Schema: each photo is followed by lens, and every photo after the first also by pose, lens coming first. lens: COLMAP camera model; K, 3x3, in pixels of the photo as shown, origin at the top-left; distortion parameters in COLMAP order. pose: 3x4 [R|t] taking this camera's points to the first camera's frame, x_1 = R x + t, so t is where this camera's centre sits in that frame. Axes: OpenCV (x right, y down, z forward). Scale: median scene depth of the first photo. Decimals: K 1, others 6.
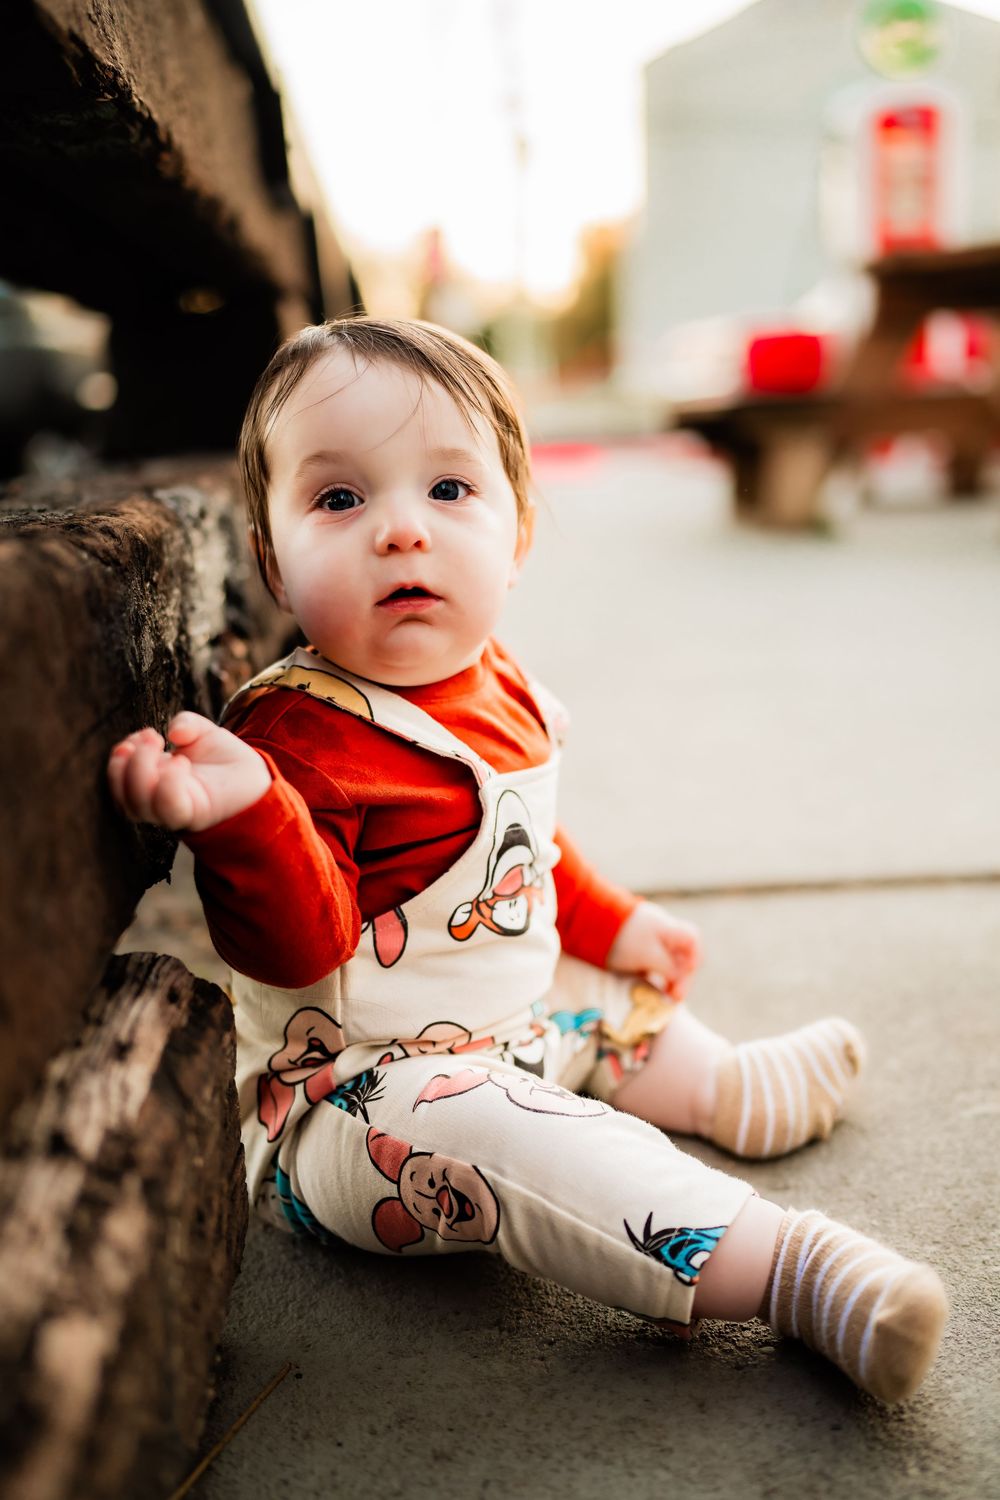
lens RADIAL K [[1534.6, 0, 500.0], [0, 1534.6, 750.0], [0, 0, 1]] dist [-0.005526, 0.135056]
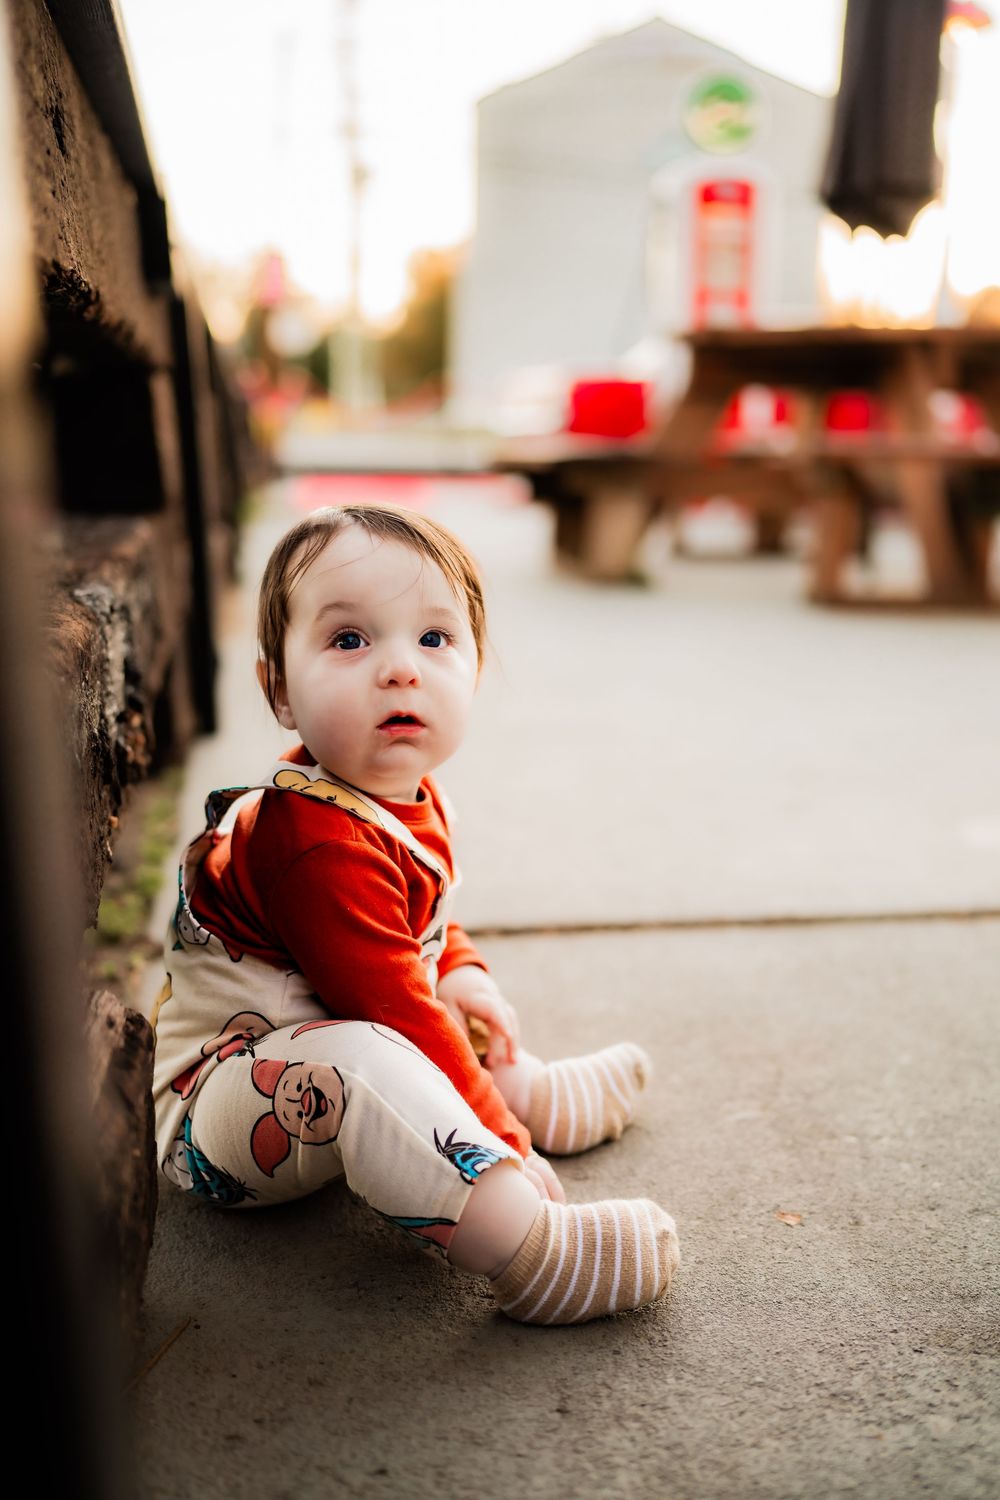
lens RADIAL K [[1534.6, 0, 500.0], [0, 1534.6, 750.0], [0, 0, 1]] dist [-0.005526, 0.135056]
pose [[0.992663, 0.028075, 0.117608, -0.044194], [-0.026829, 0.999566, -0.012163, -0.051076], [-0.117899, 0.008918, 0.992986, -0.261964]]
